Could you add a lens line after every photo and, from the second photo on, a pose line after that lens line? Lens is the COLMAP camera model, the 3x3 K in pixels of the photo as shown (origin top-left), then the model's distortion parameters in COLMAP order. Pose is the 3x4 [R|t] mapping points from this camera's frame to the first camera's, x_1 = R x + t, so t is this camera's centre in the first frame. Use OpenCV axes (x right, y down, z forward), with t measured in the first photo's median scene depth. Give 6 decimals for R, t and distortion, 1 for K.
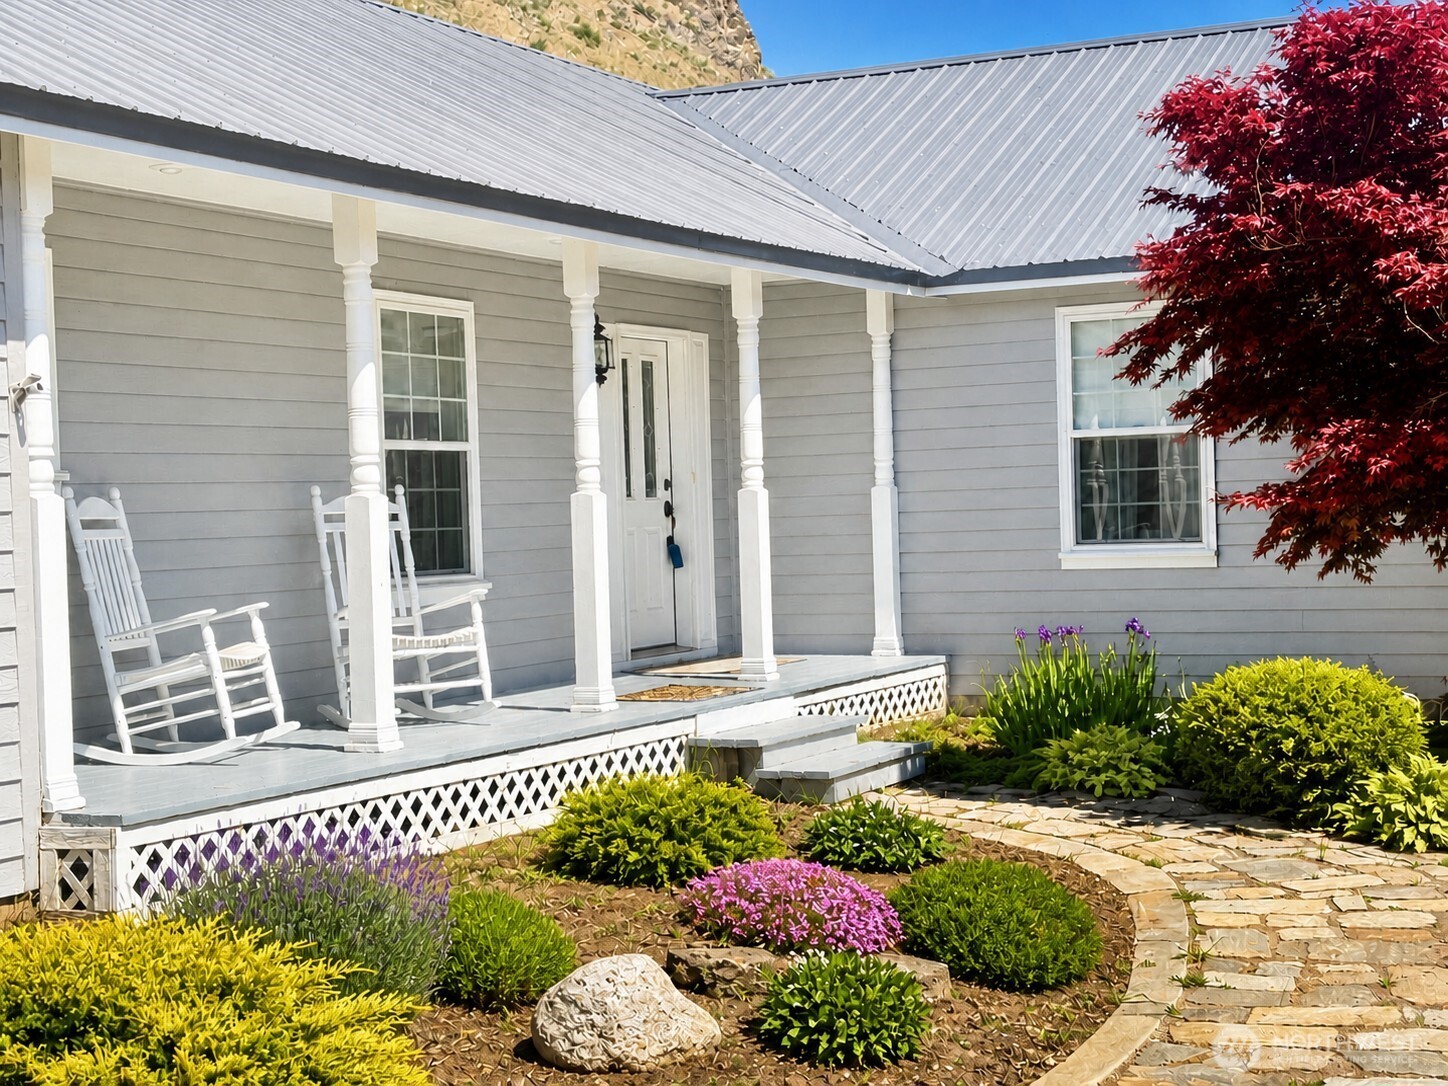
lens RADIAL K [[2147.5, 0, 798.9], [0, 2147.5, 544.4], [0, 0, 1]] dist [0.077853, -0.057148]
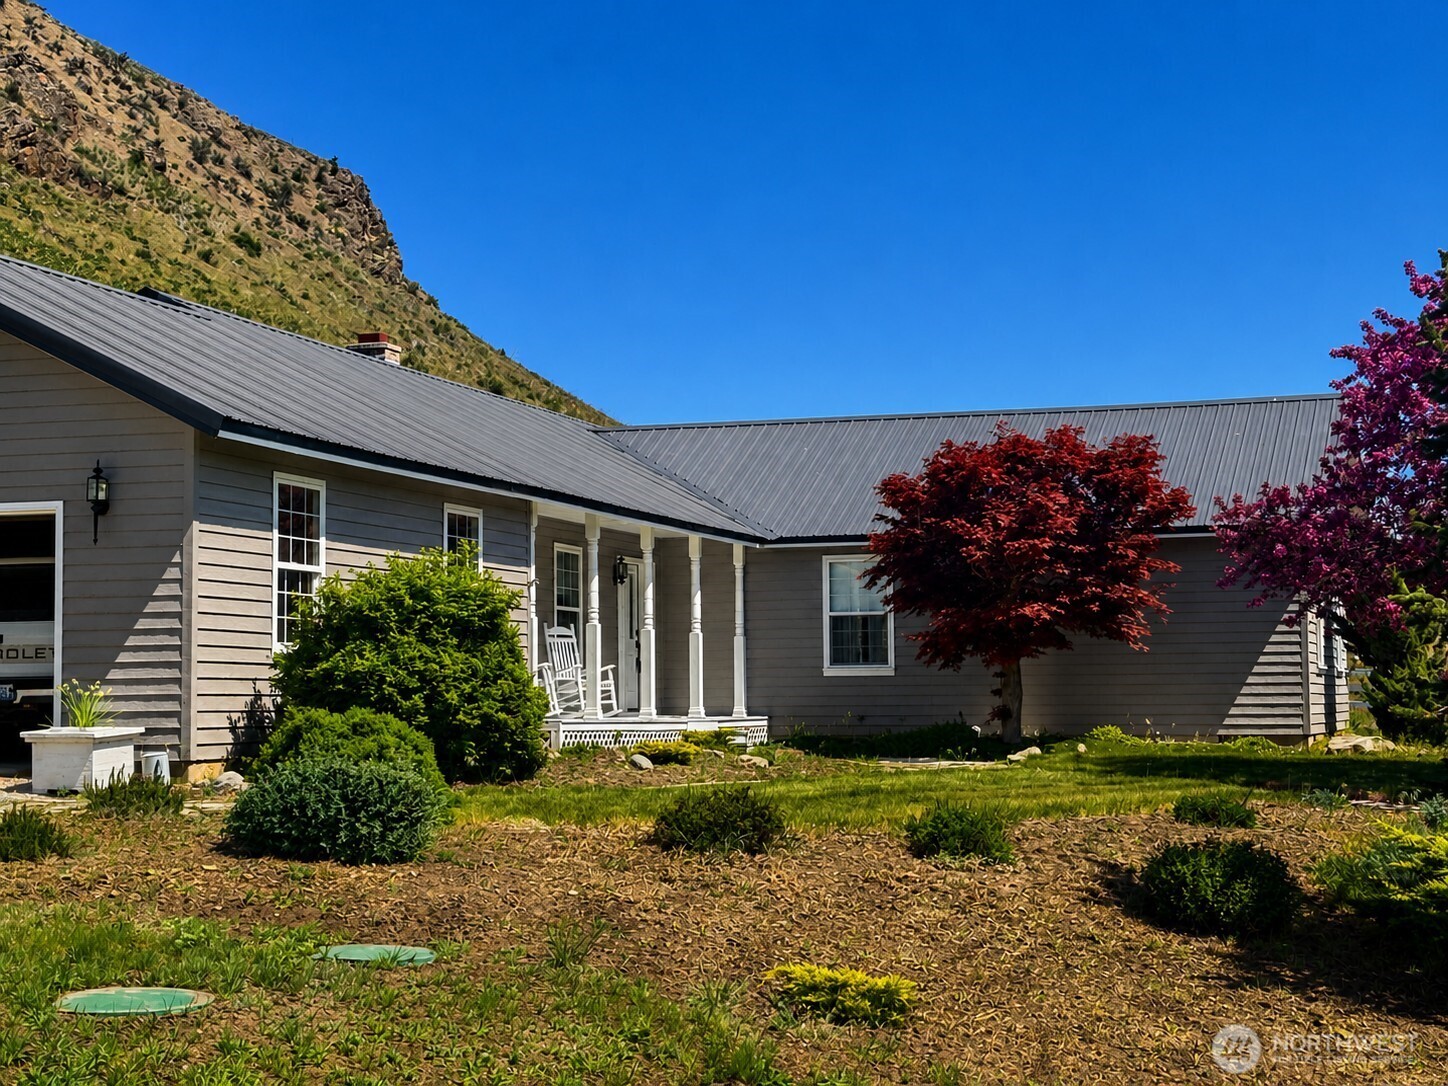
lens RADIAL K [[2147.5, 0, 798.9], [0, 2147.5, 544.4], [0, 0, 1]] dist [0.077853, -0.057148]
pose [[0.984241, 0.031283, 0.174044, -0.287182], [-0.014659, 0.995274, -0.095995, 0.089428], [-0.176225, 0.091931, 0.980048, -1.145982]]
